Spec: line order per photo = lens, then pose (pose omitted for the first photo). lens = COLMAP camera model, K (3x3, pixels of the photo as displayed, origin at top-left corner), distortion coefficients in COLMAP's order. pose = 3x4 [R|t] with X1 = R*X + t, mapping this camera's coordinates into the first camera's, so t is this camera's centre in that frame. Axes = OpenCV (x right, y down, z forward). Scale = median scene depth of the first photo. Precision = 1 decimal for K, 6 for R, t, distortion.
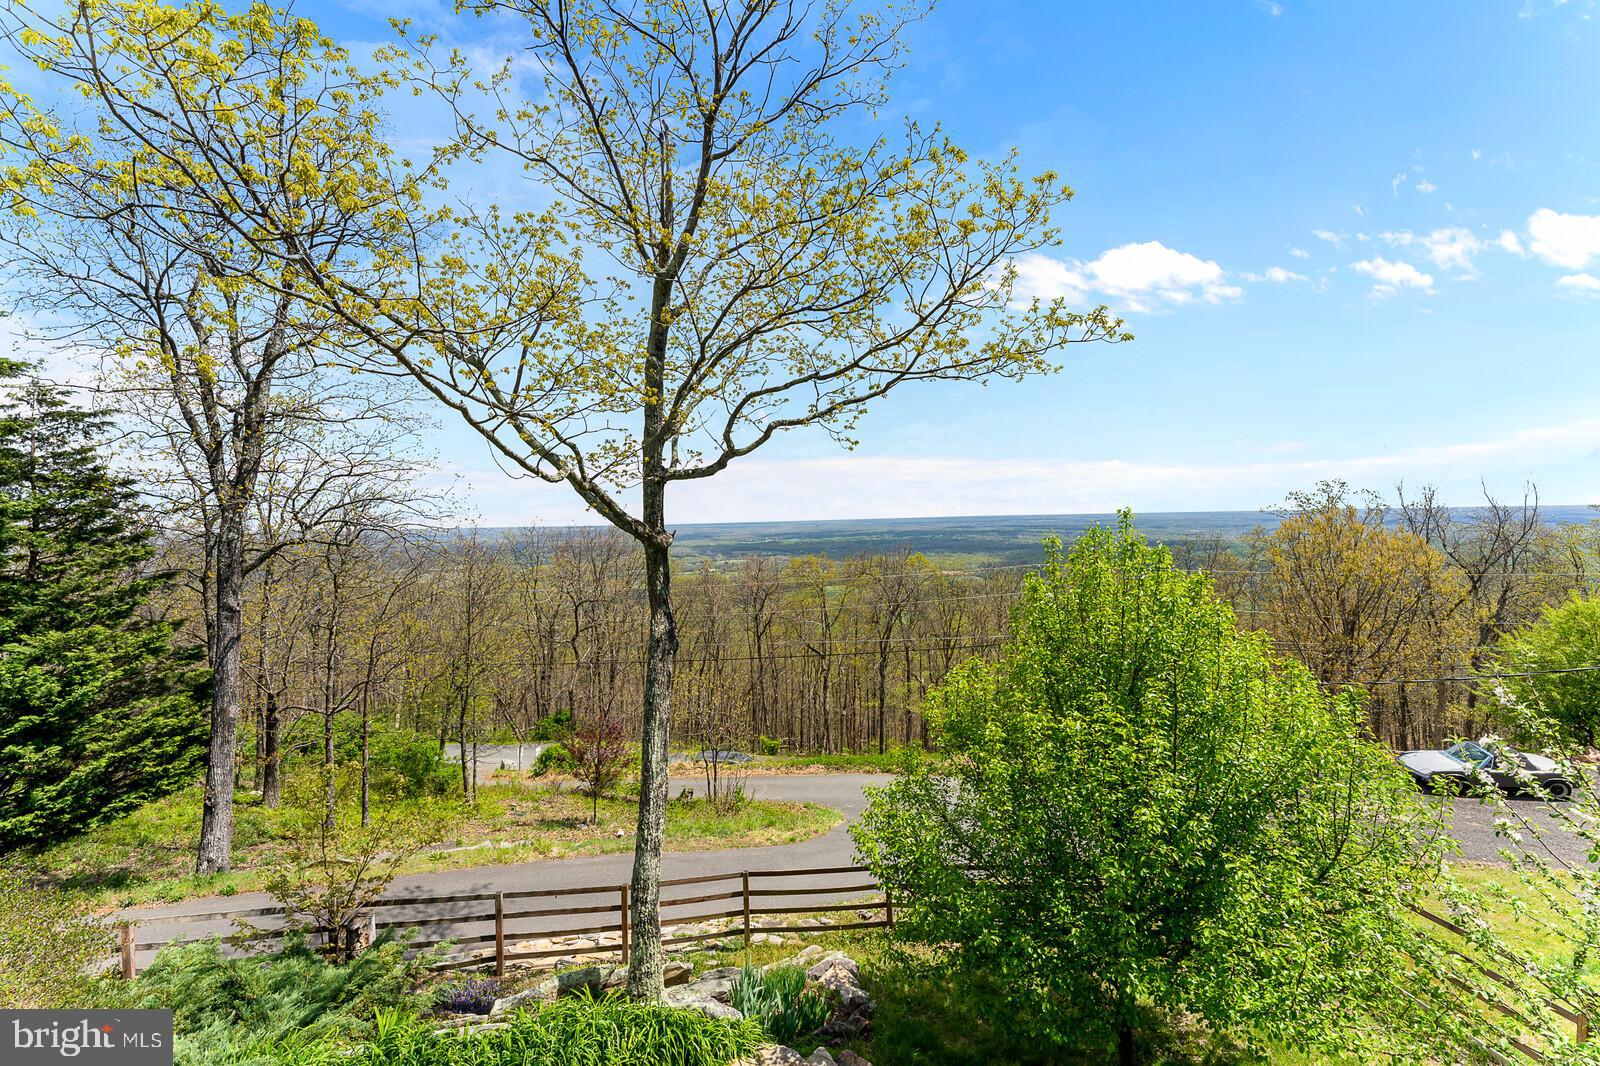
lens RADIAL K [[637.1, 0, 797.1], [0, 637.1, 526.3], [0, 0, 1]] dist [0.002108, -0.000435]
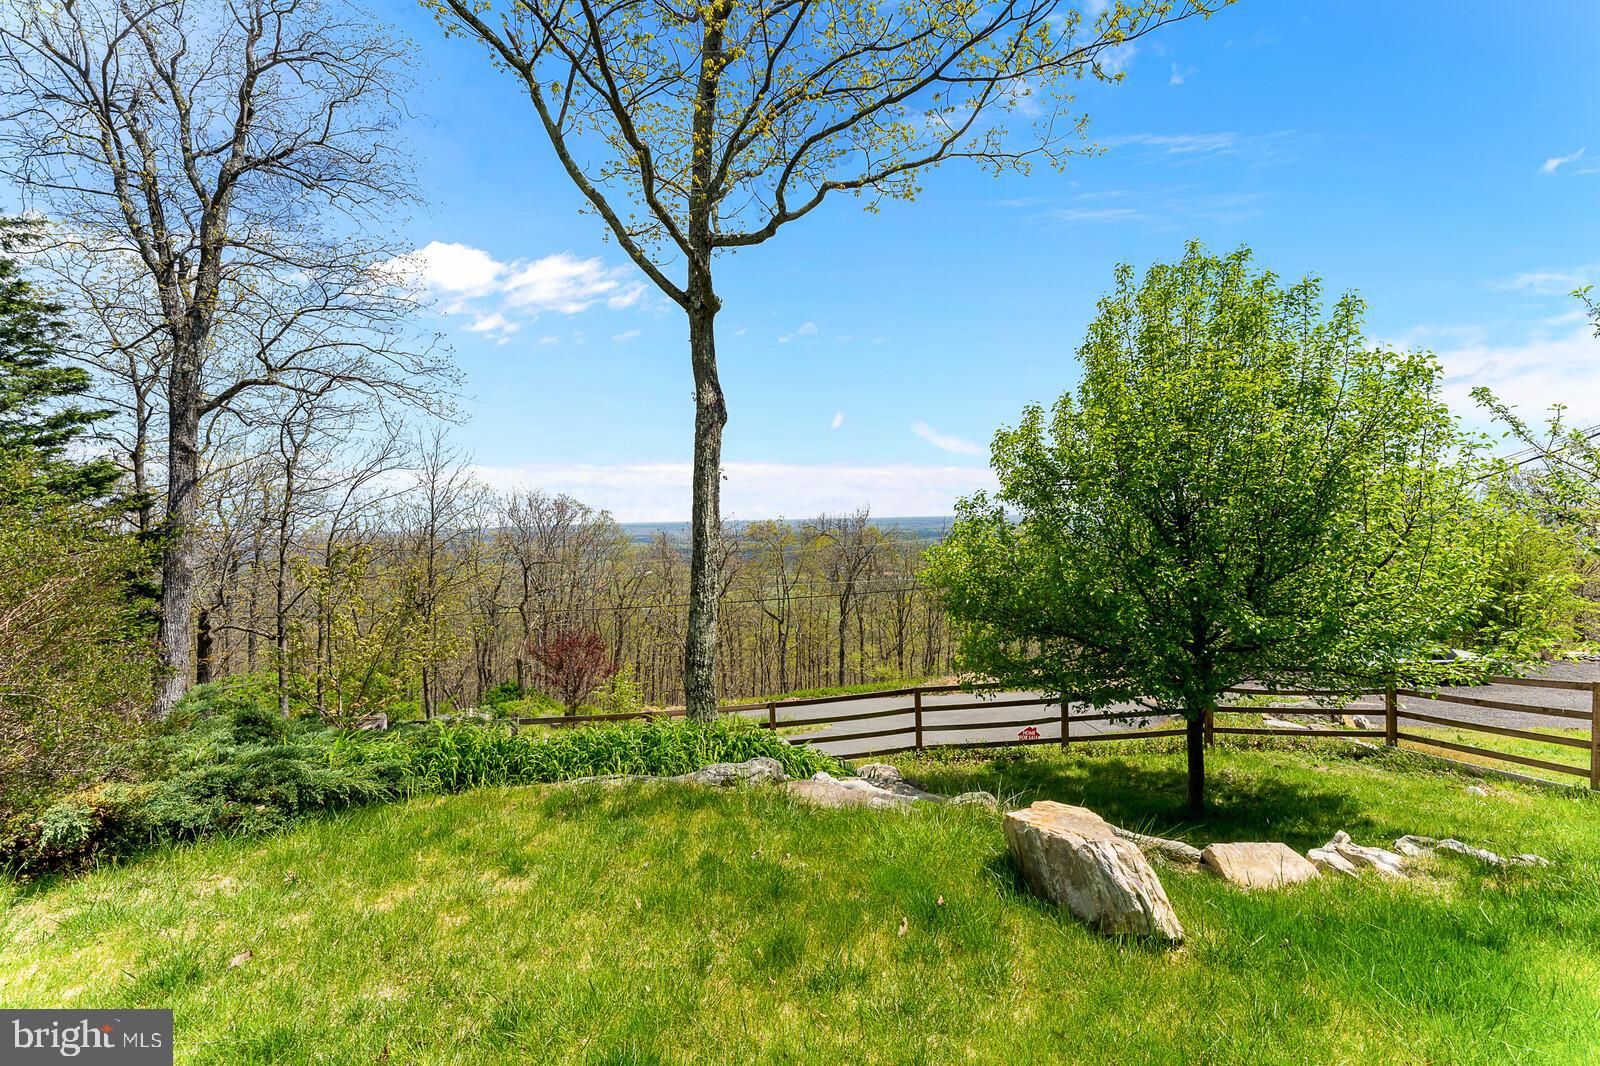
lens RADIAL K [[637.1, 0, 791.6], [0, 637.1, 539.0], [0, 0, 1]] dist [0.002108, -0.000435]
pose [[0.995432, -0.002506, 0.095445, -0.145901], [0.002636, 0.999996, -0.001239, 0.299328], [-0.095441, 0.001485, 0.995434, 0.031749]]
